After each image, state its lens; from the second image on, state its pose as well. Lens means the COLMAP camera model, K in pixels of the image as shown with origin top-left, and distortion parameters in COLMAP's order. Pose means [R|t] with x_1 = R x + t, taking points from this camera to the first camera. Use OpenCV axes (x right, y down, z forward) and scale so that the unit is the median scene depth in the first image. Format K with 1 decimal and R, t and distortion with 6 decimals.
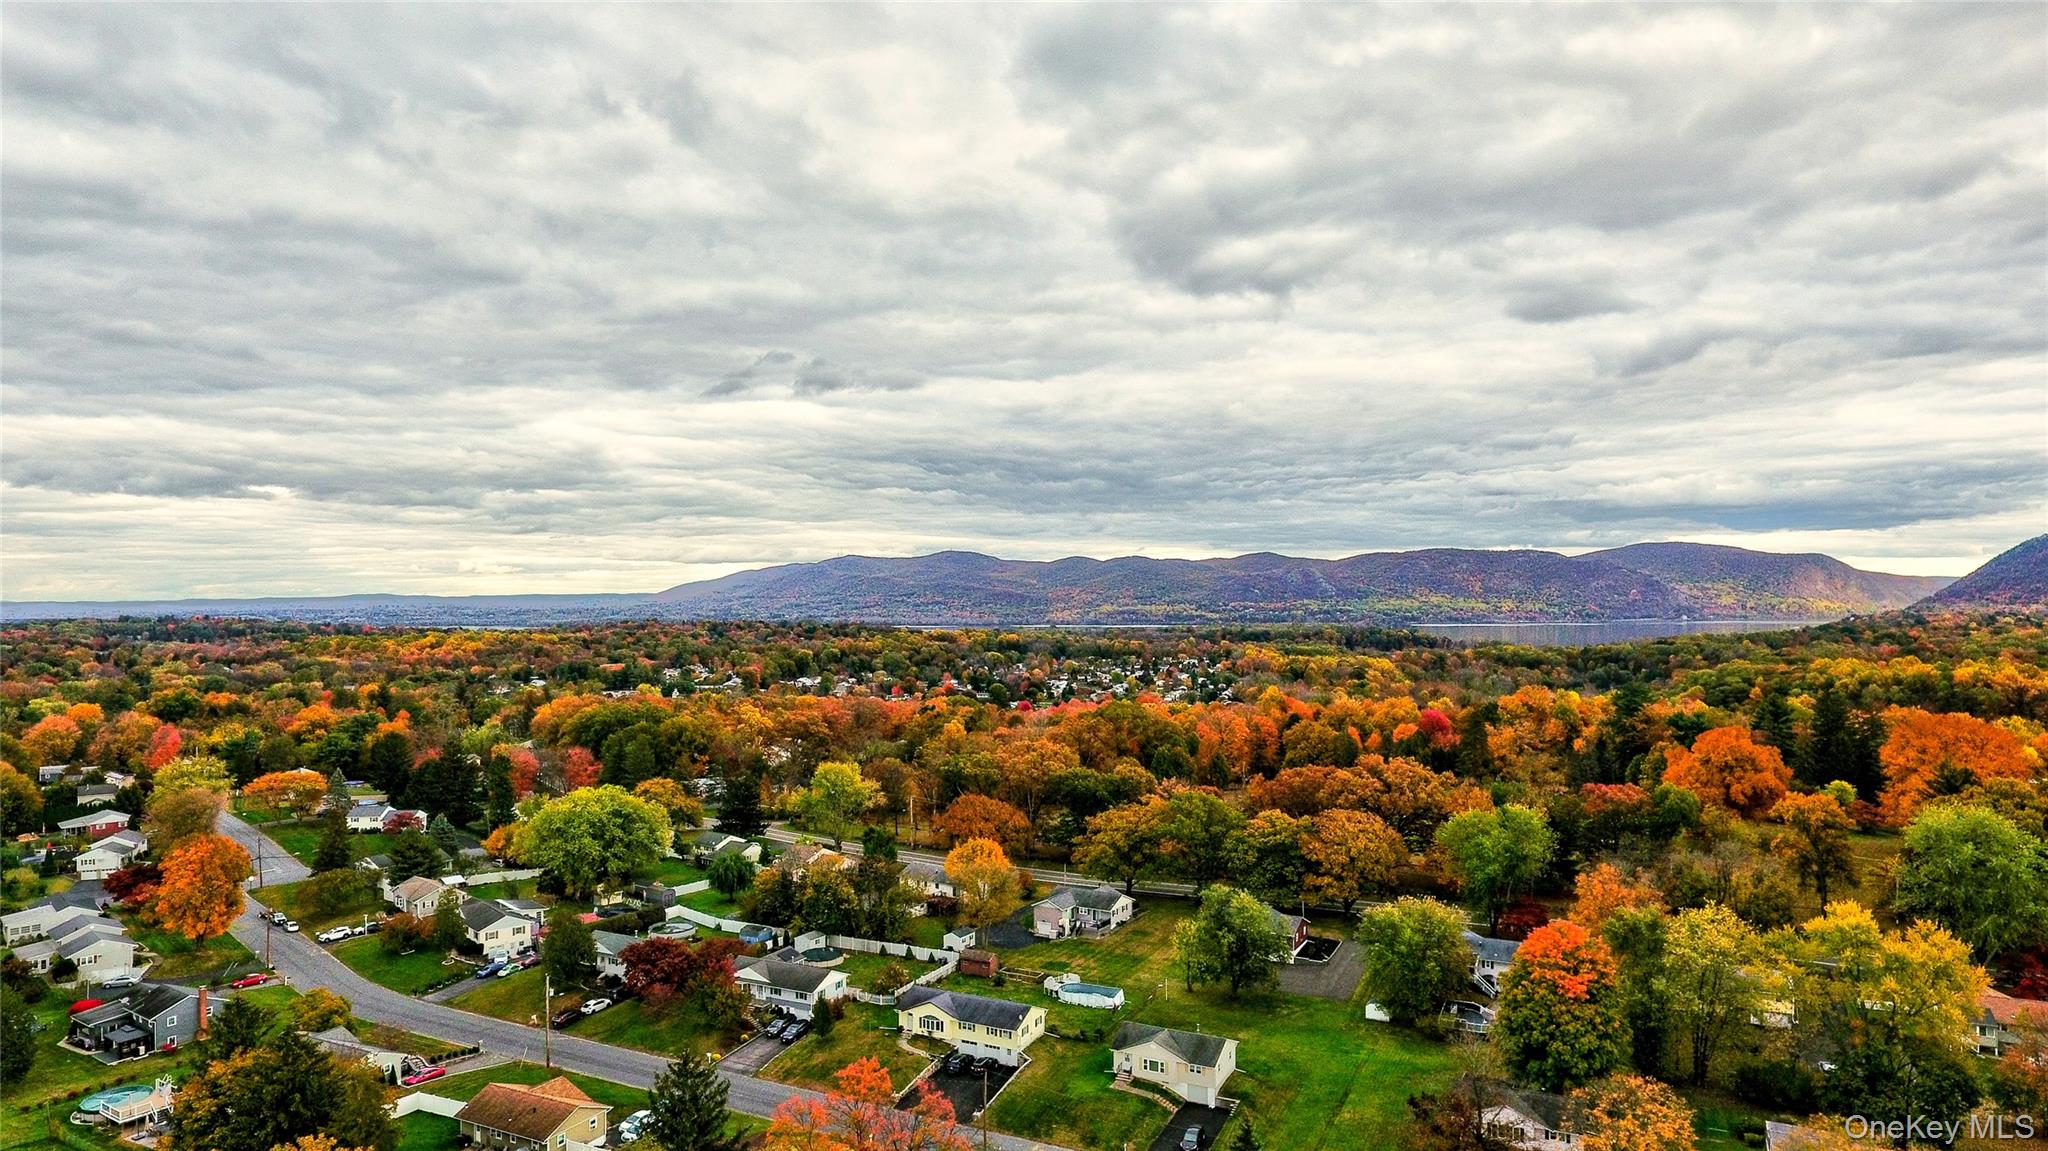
lens RADIAL K [[1192.5, 0, 1030.9], [0, 1192.5, 590.6], [0, 0, 1]] dist [-0.005742, 0.001099]
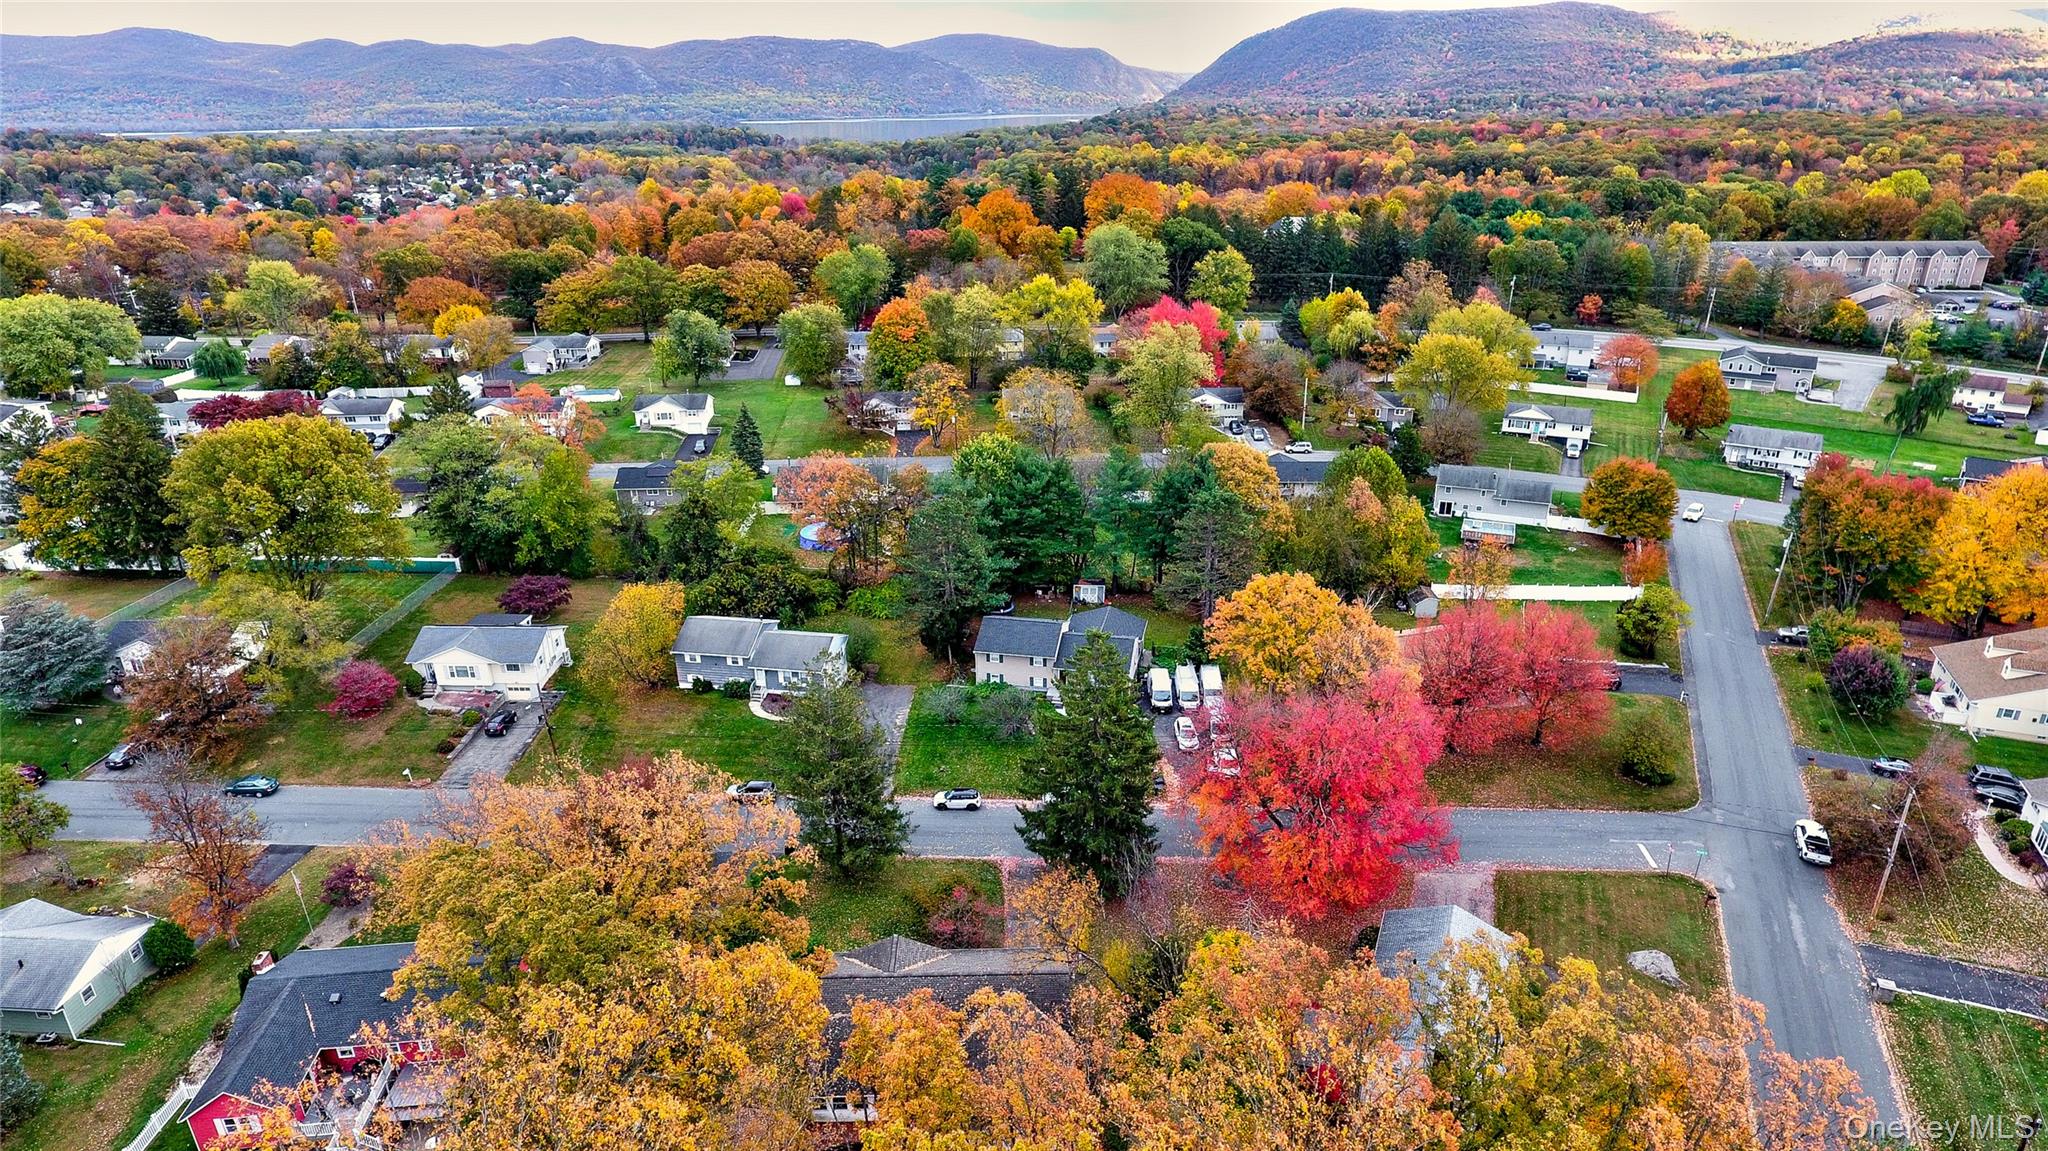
lens RADIAL K [[1192.5, 0, 1030.9], [0, 1192.5, 590.6], [0, 0, 1]] dist [-0.005742, 0.001099]
pose [[0.861056, -0.197585, 0.468553, -0.091882], [-0.001751, 0.920267, 0.391287, -0.001055], [-0.508507, -0.337741, 0.792056, -0.197777]]
